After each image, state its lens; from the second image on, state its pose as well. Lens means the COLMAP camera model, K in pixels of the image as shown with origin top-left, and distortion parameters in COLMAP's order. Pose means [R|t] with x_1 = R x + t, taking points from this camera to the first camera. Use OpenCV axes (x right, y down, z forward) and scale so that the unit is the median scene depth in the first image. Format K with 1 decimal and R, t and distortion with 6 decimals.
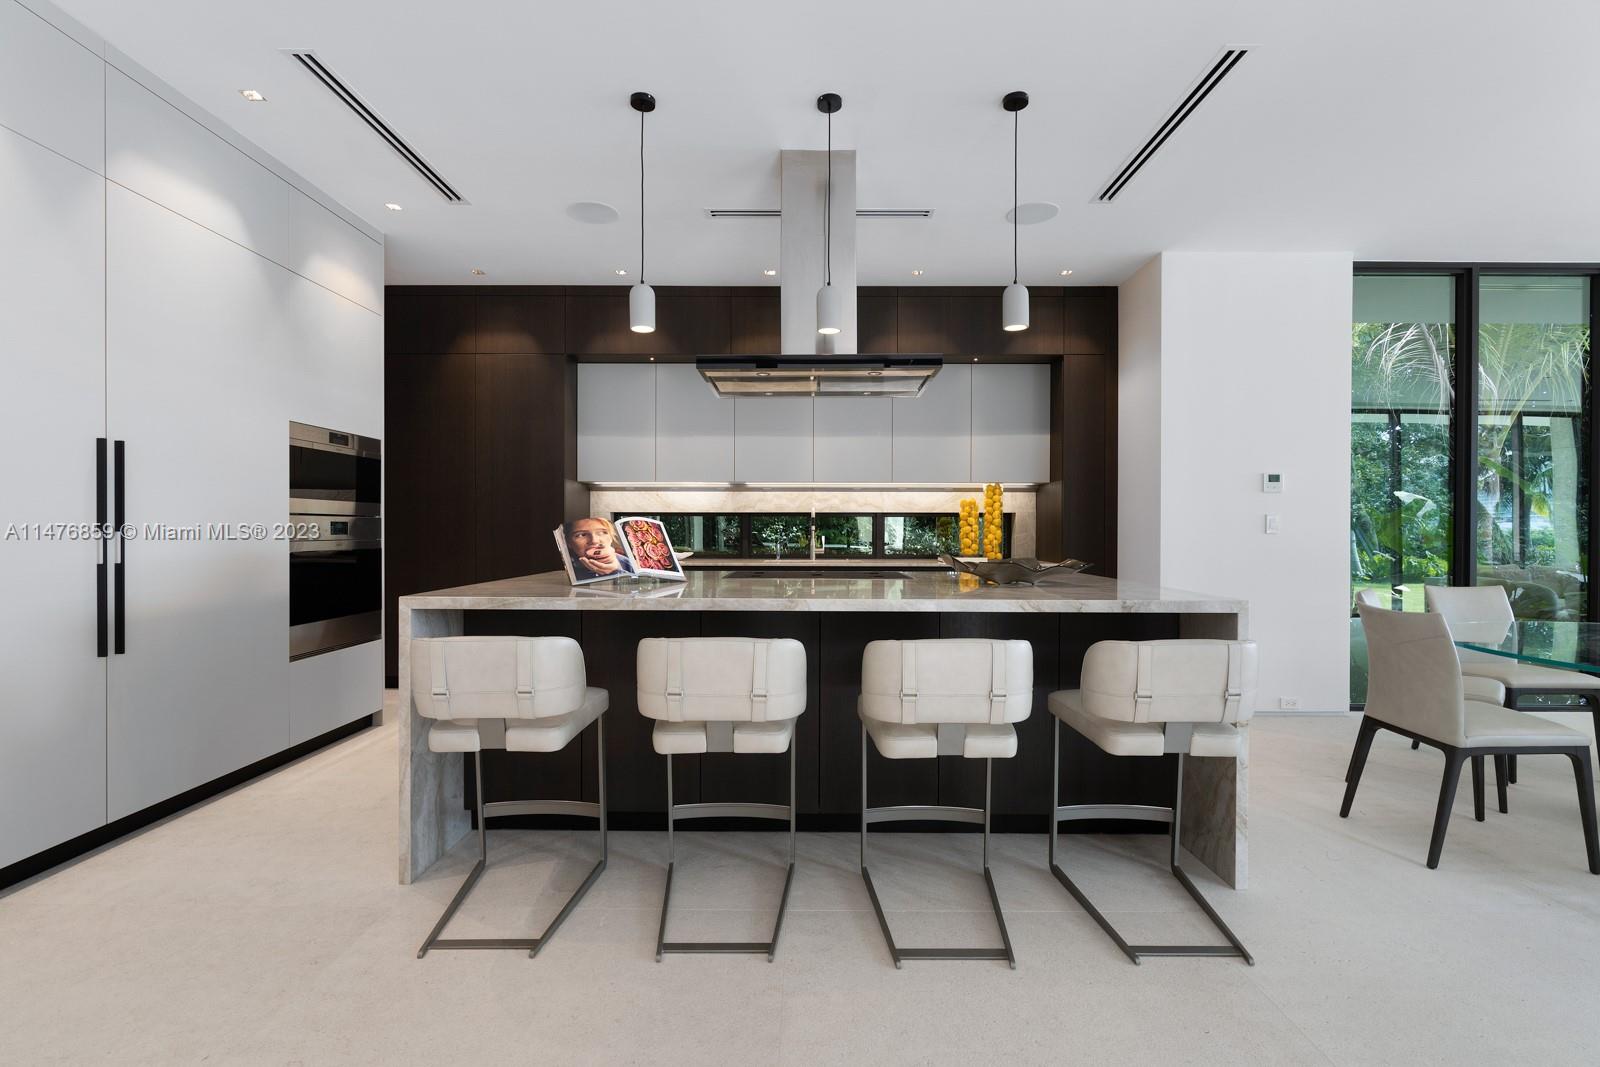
lens RADIAL K [[654.6, 0, 799.7], [0, 654.6, 555.8], [0, 0, 1]] dist [-0.129396, 0.050063]
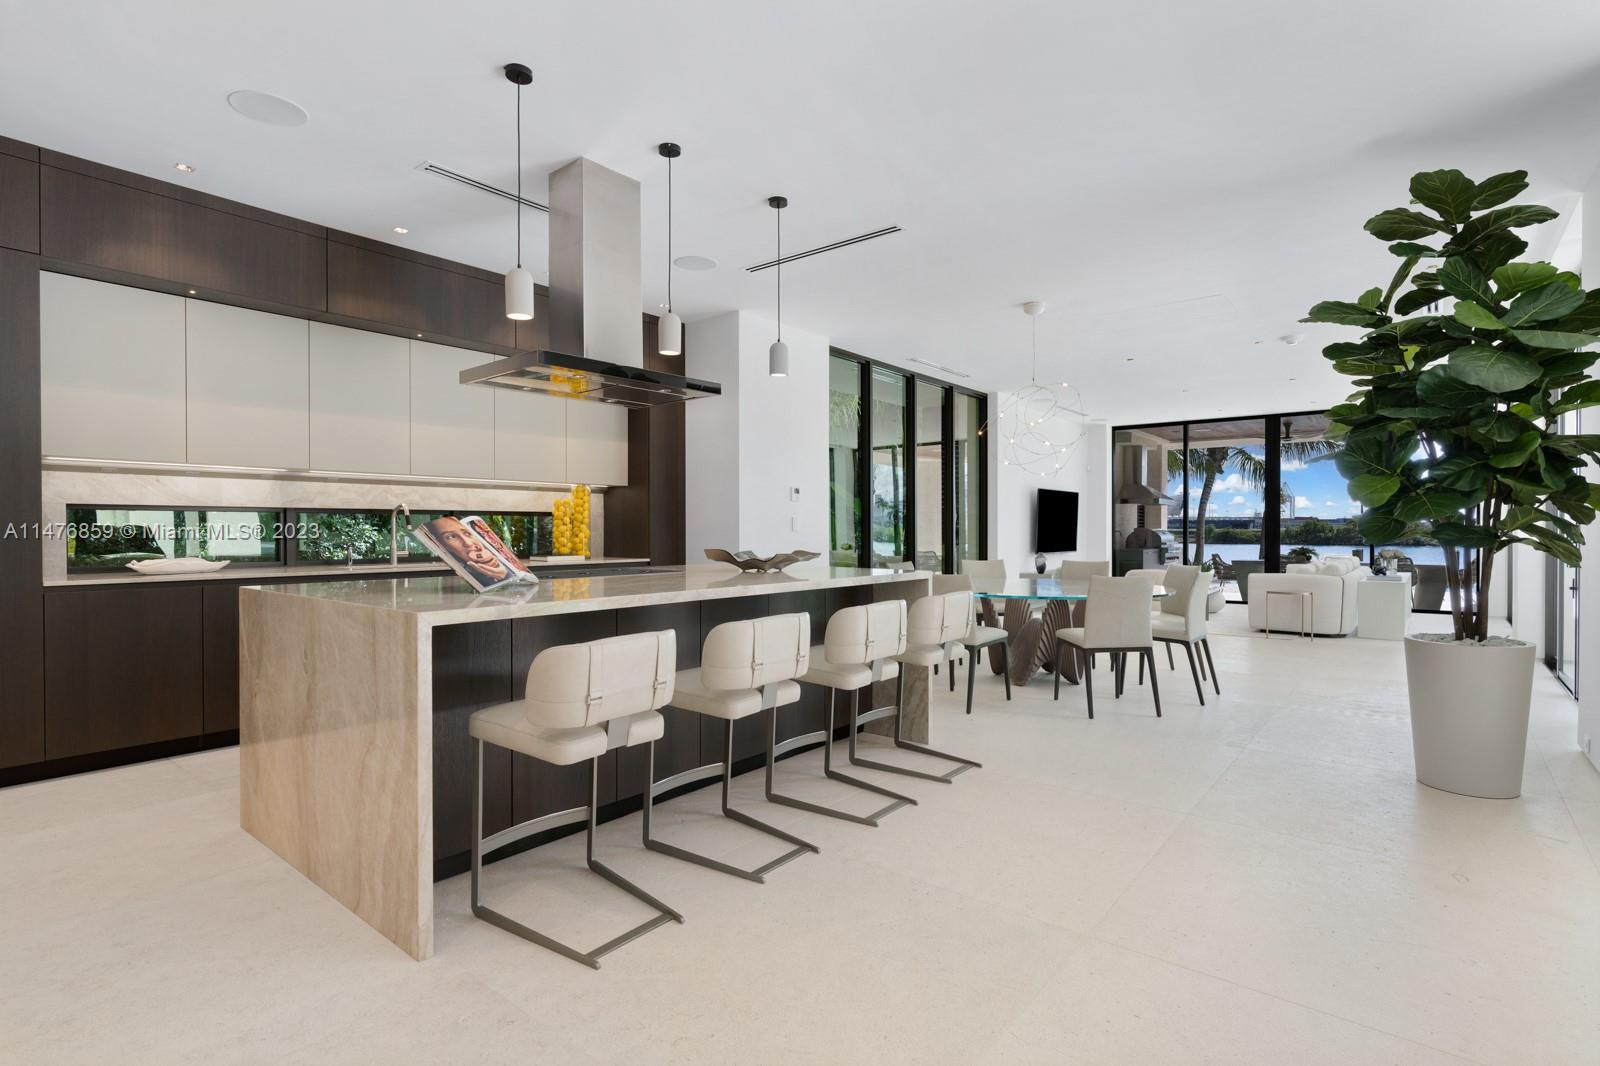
lens RADIAL K [[743.3, 0, 800.0], [0, 743.3, 533.0], [0, 0, 1]] dist [-0.102594, 0.000112]
pose [[0.604087, -0.004873, 0.796903, -0.433099], [0.032164, 0.999316, -0.018270, -0.001686], [-0.796269, 0.036668, 0.603831, 0.020236]]
